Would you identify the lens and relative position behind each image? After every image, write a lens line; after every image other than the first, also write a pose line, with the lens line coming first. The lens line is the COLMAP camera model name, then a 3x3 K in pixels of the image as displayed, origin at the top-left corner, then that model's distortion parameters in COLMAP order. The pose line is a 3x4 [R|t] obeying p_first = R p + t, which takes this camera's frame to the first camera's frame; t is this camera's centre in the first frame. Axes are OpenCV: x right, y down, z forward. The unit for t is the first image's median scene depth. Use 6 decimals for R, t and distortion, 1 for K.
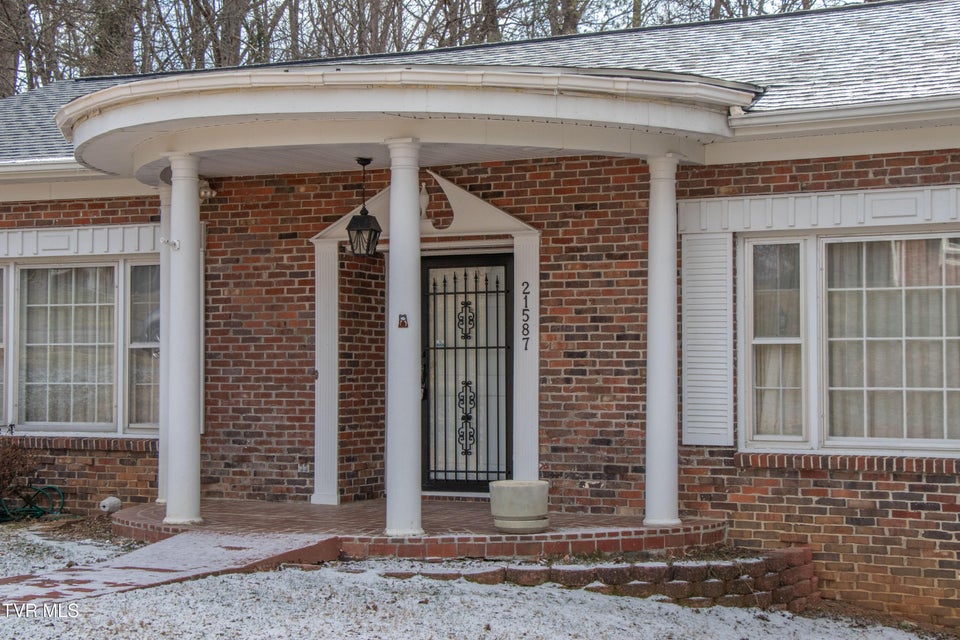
lens RADIAL K [[1714.7, 0, 479.6], [0, 1714.7, 316.9], [0, 0, 1]] dist [0.218622, 0.000000]
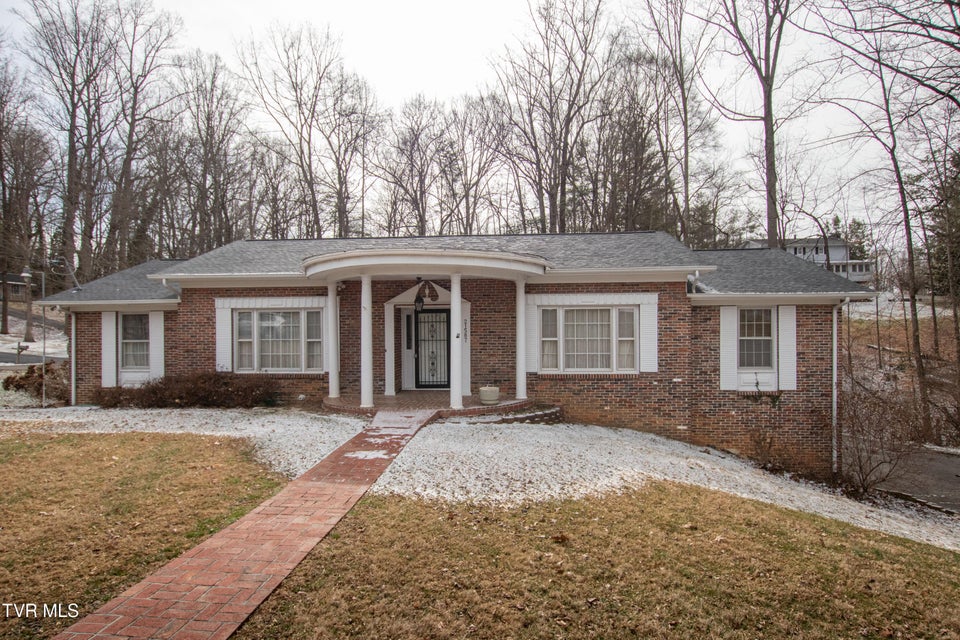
lens RADIAL K [[526.9, 0, 480.4], [0, 526.9, 322.5], [0, 0, 1]] dist [-0.023376, 0.001392]
pose [[0.924603, -0.000699, 0.380932, -0.322404], [-0.005020, 0.999889, 0.014018, -0.030117], [-0.380900, -0.014873, 0.924497, 0.139937]]
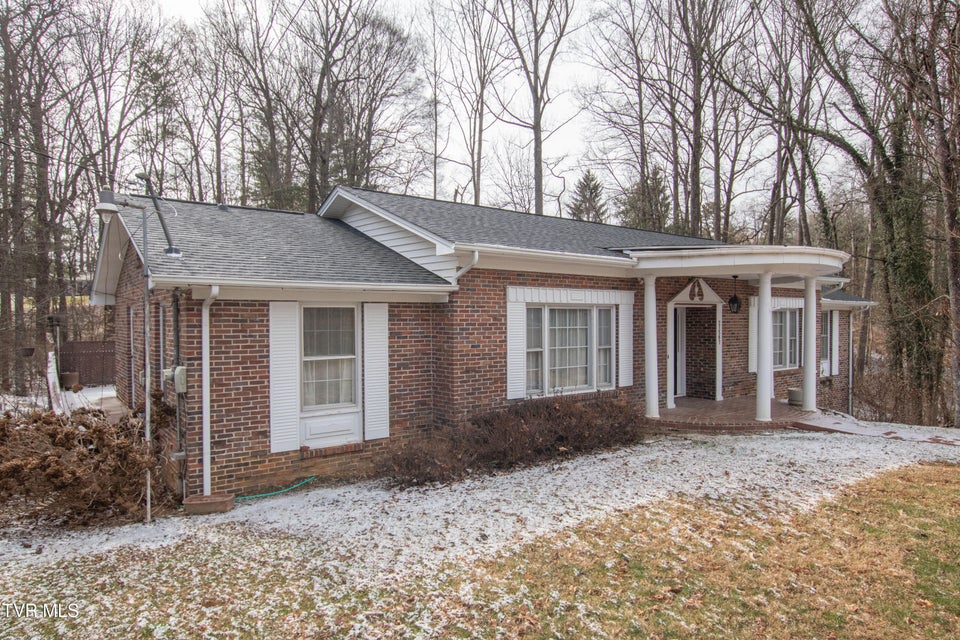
lens RADIAL K [[614.1, 0, 484.8], [0, 614.1, 323.3], [0, 0, 1]] dist [0.003309, 0.001778]
pose [[0.417138, -0.000726, 0.908843, -1.131226], [-0.017305, 0.999812, 0.008741, -0.020229], [-0.908679, -0.019374, 0.417047, 0.987589]]
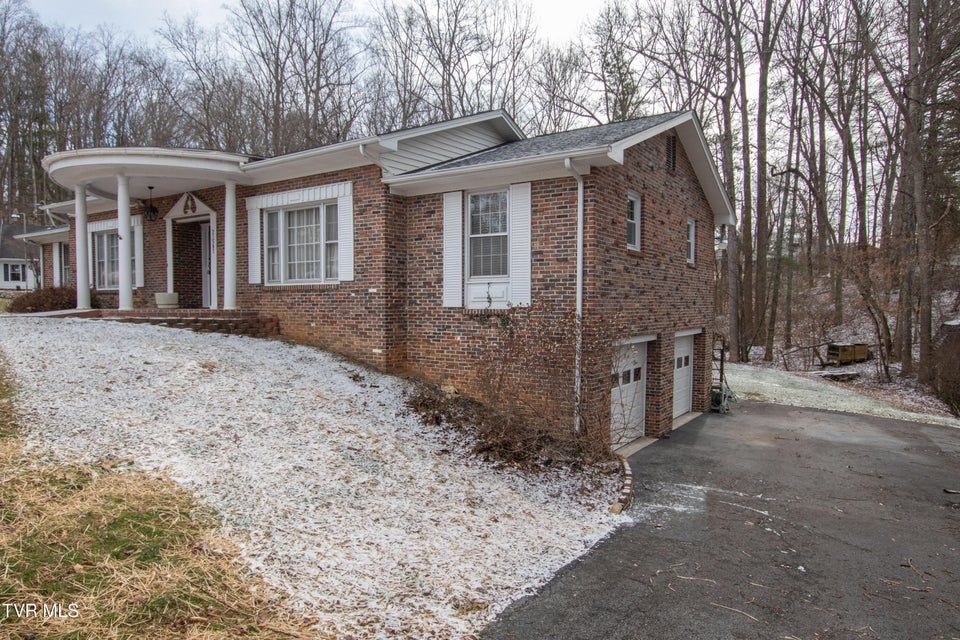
lens RADIAL K [[616.2, 0, 478.7], [0, 616.2, 325.0], [0, 0, 1]] dist [-0.022146, -0.000019]
pose [[0.992123, 0.005088, -0.125163, 0.636430], [0.002577, 0.998135, 0.060998, 0.082323], [0.125240, -0.060840, 0.990259, 0.028178]]
